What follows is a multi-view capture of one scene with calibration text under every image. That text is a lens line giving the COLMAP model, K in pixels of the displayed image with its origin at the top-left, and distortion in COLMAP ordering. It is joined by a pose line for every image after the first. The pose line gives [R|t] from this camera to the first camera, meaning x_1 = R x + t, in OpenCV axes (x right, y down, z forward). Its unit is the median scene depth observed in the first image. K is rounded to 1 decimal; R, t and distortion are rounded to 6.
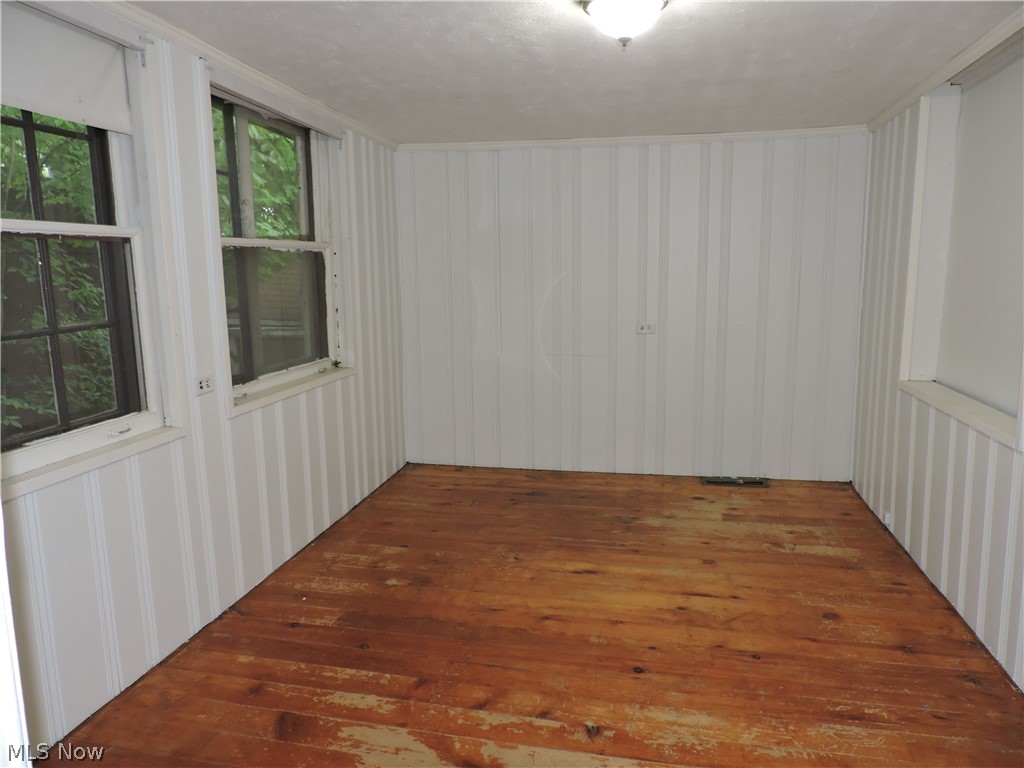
lens RADIAL K [[729.5, 0, 513.7], [0, 729.5, 384.5], [0, 0, 1]] dist [-0.020108, 0.004677]
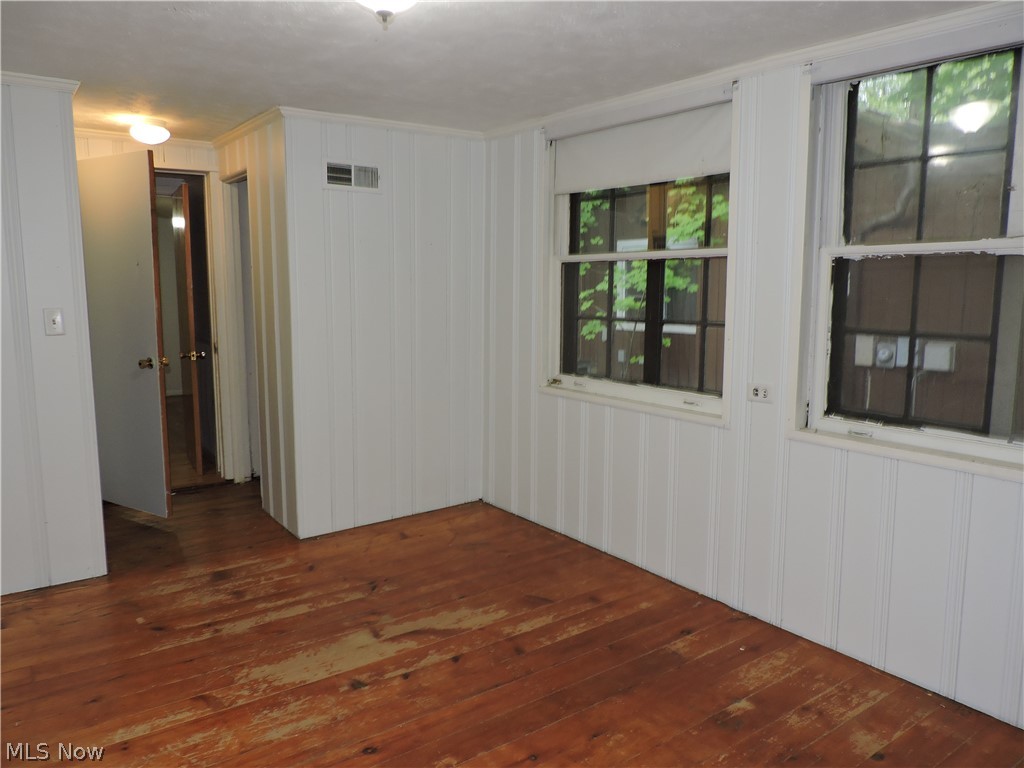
lens RADIAL K [[729.5, 0, 512.2], [0, 729.5, 386.3], [0, 0, 1]] dist [-0.020108, 0.004677]
pose [[-0.675441, 0.110298, -0.729118, 0.545794], [-0.113958, 0.961260, 0.250985, -0.219347], [0.728555, 0.252615, -0.636705, 1.339744]]
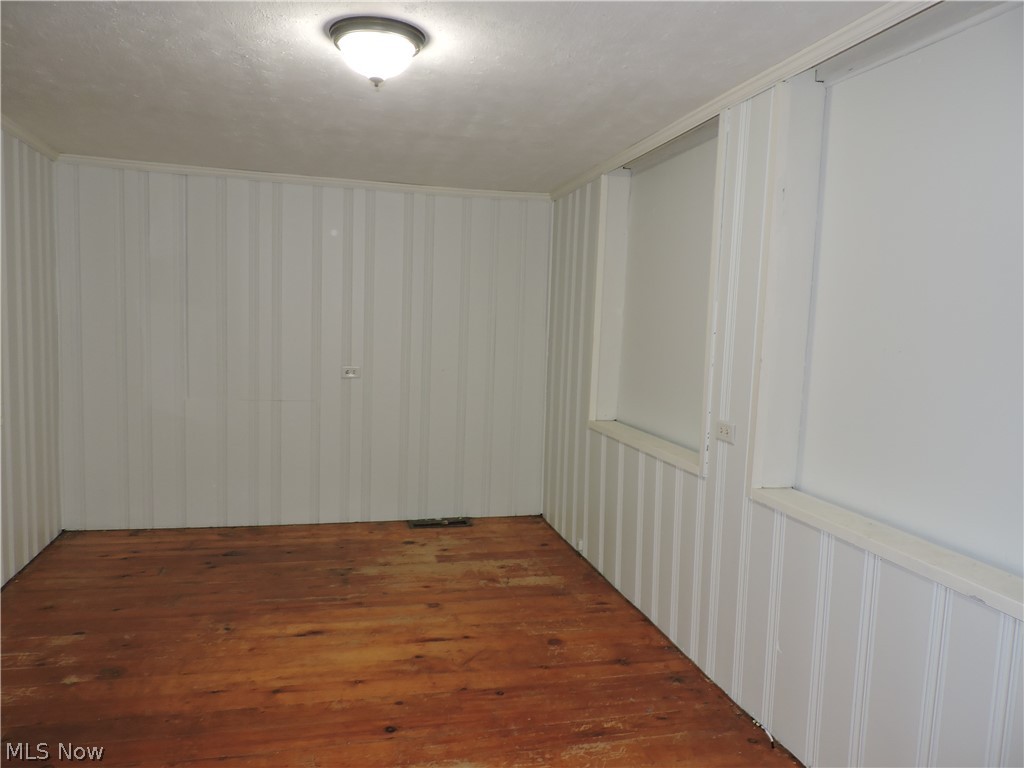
lens RADIAL K [[729.5, 0, 511.3], [0, 729.5, 384.9], [0, 0, 1]] dist [-0.020108, 0.004677]
pose [[0.896921, 0.002569, 0.442184, -0.092355], [0.024770, 0.998121, -0.056042, -0.000075], [-0.441497, 0.061218, 0.895172, 0.044390]]
